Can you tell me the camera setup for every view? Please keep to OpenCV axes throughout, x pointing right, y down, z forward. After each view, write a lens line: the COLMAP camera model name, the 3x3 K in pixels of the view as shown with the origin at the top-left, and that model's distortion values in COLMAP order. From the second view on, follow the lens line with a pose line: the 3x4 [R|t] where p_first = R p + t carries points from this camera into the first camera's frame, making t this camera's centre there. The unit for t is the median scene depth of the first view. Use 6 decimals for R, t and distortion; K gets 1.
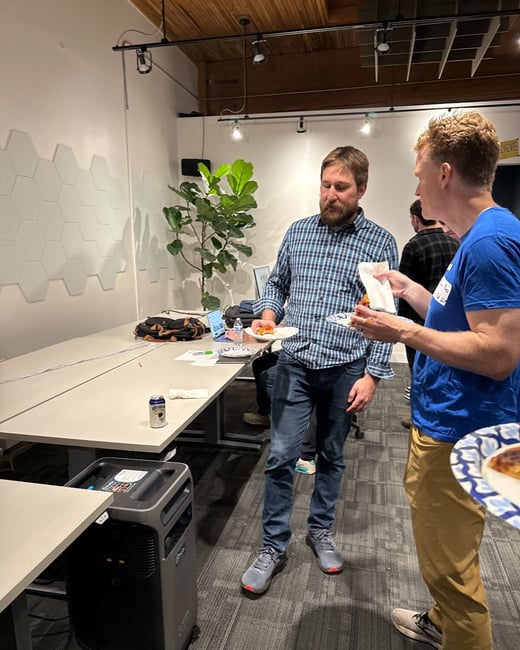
lens RADIAL K [[501.2, 0, 260.9], [0, 501.2, 336.7], [0, 0, 1]] dist [-0.000348, -0.006118]
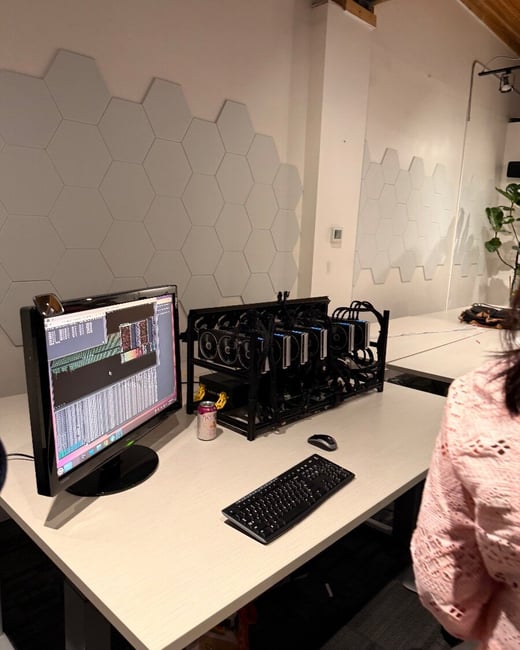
lens RADIAL K [[490.5, 0, 247.8], [0, 490.5, 325.3], [0, 0, 1]] dist [-0.004842, -0.009389]
pose [[0.849027, 0.123092, -0.513811, -0.064447], [-0.128682, 0.991374, 0.024864, 0.033449], [0.512440, 0.045009, 0.857543, -0.158677]]
